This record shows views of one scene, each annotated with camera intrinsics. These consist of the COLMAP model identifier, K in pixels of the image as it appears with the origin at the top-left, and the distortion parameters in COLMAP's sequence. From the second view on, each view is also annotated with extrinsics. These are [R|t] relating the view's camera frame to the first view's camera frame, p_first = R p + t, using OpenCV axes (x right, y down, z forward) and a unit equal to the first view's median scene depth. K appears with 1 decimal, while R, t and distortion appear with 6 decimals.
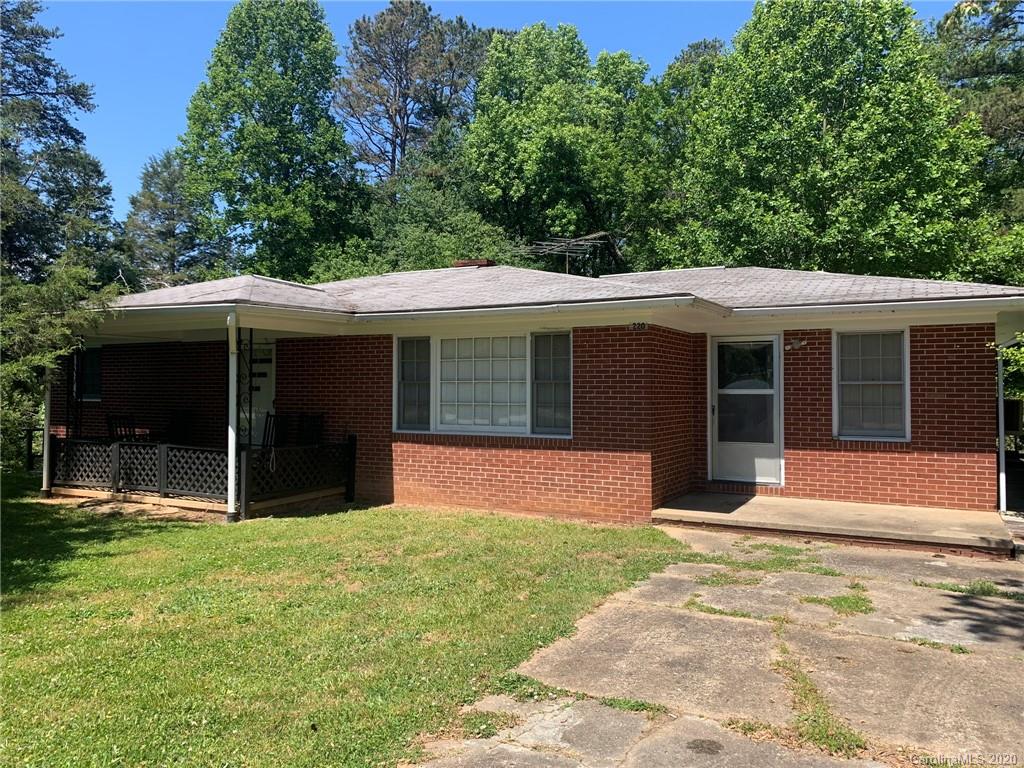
lens RADIAL K [[783.4, 0, 513.4], [0, 783.4, 382.5], [0, 0, 1]] dist [0.033443, -0.055821]
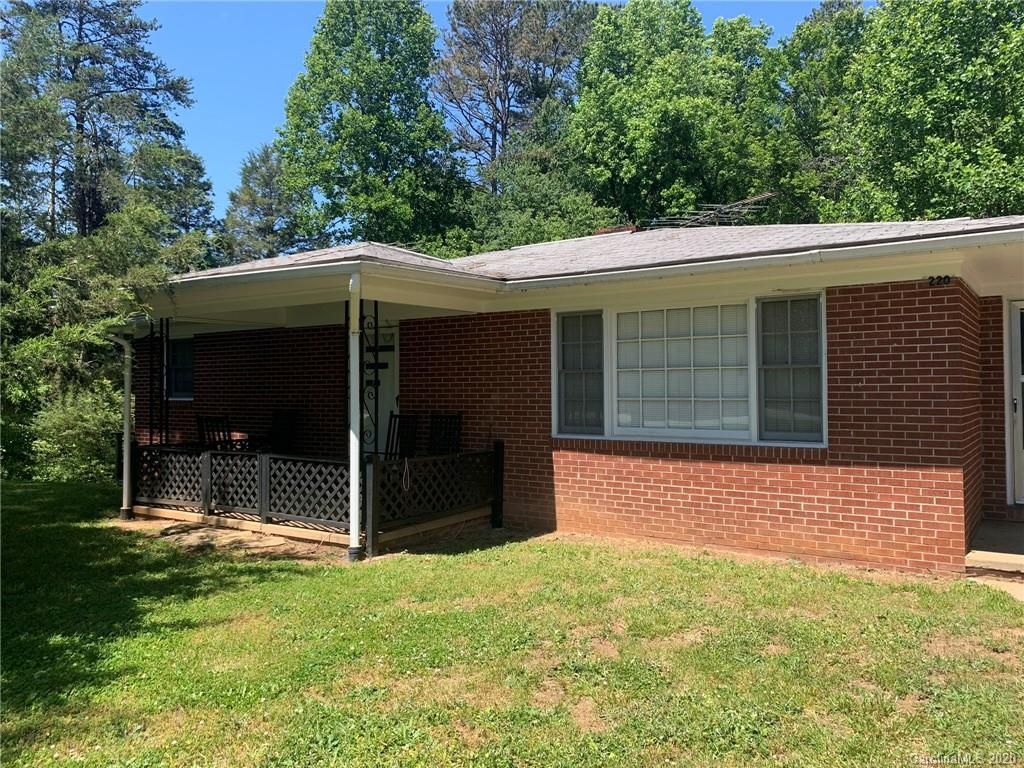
lens RADIAL K [[783.4, 0, 516.3], [0, 783.4, 379.2], [0, 0, 1]] dist [0.033443, -0.055821]
pose [[0.994131, -0.010035, -0.107720, -0.105250], [0.009722, 0.999947, -0.003423, 0.009067], [0.107749, 0.002356, 0.994175, 0.235537]]
